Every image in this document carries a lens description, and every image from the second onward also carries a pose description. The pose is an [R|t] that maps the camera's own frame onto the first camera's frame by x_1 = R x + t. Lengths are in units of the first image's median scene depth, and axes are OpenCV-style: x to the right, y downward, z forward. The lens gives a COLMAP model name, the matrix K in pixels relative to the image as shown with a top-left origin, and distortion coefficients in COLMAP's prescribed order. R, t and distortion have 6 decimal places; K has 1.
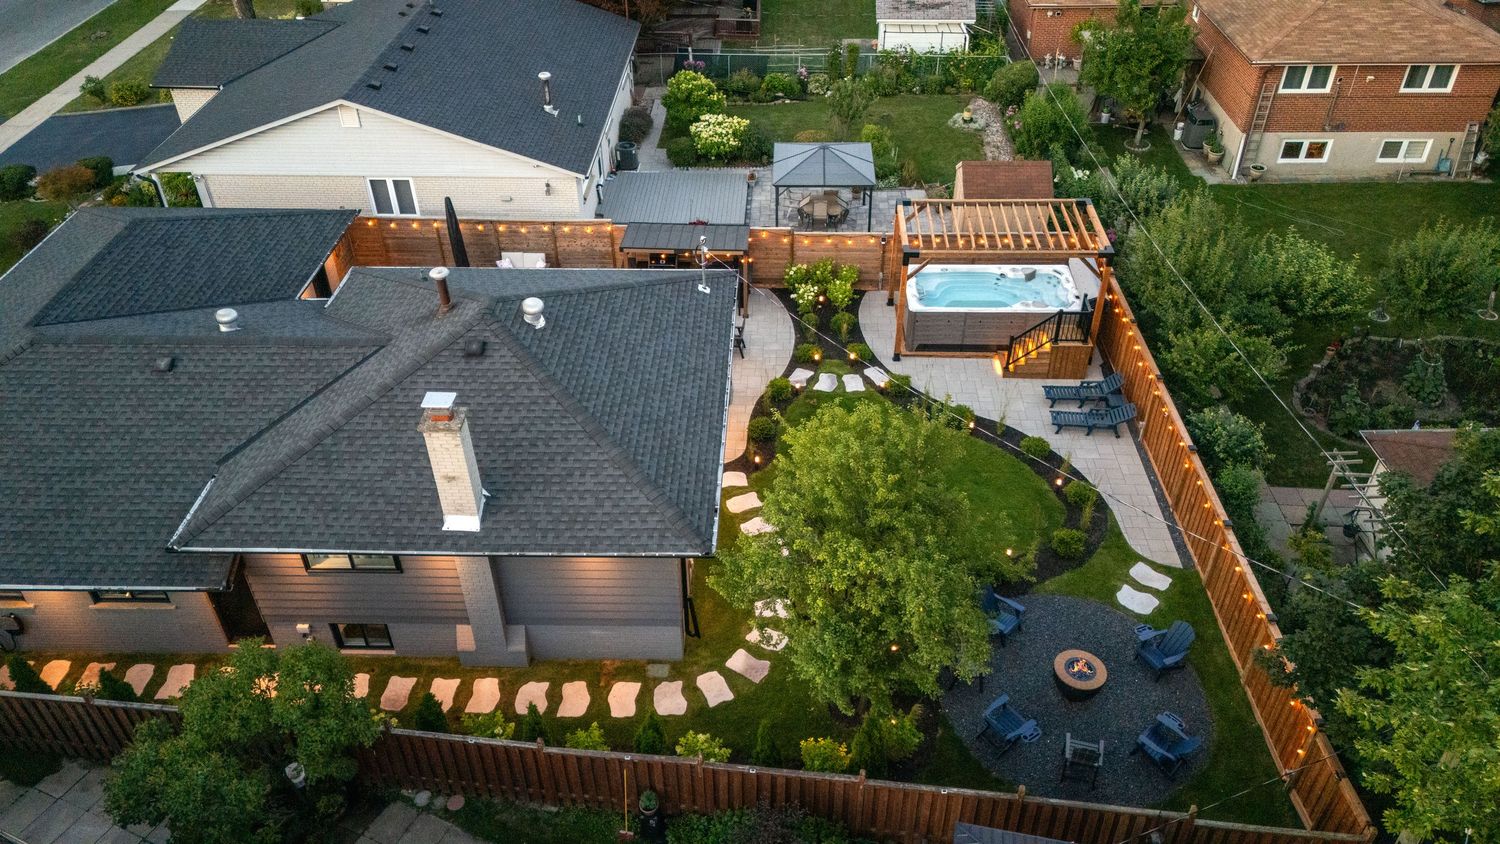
lens RADIAL K [[1096.4, 0, 753.7], [0, 1096.4, 424.9], [0, 0, 1]] dist [0.080233, -0.088811]
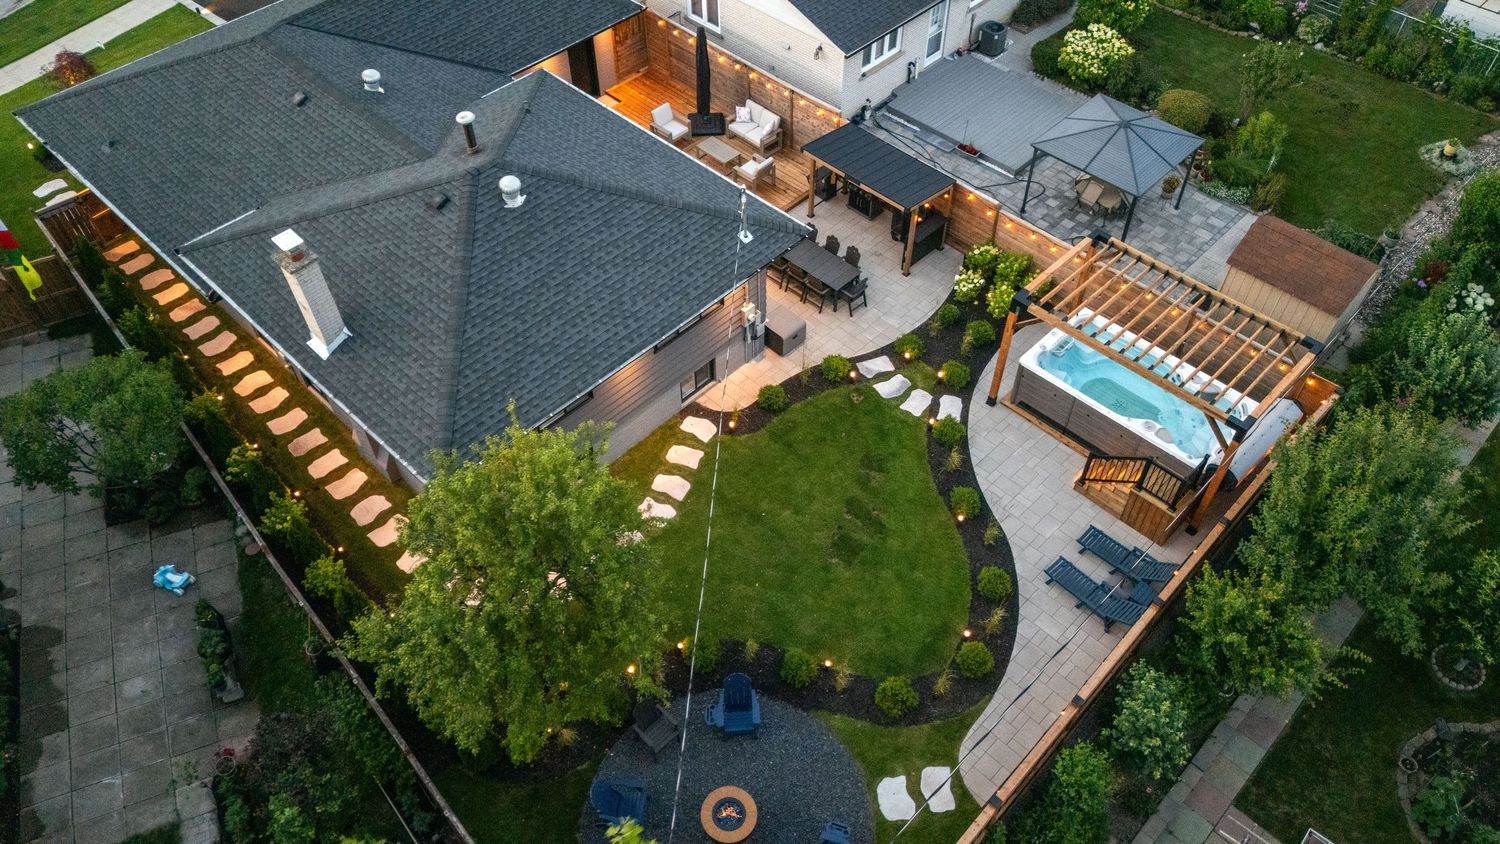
lens RADIAL K [[1096.4, 0, 753.7], [0, 1096.4, 424.9], [0, 0, 1]] dist [0.080233, -0.088811]
pose [[0.739017, 0.513370, -0.436240, 0.383617], [-0.408060, 0.856347, 0.316475, -0.245045], [0.536041, -0.055868, 0.842341, 0.189037]]
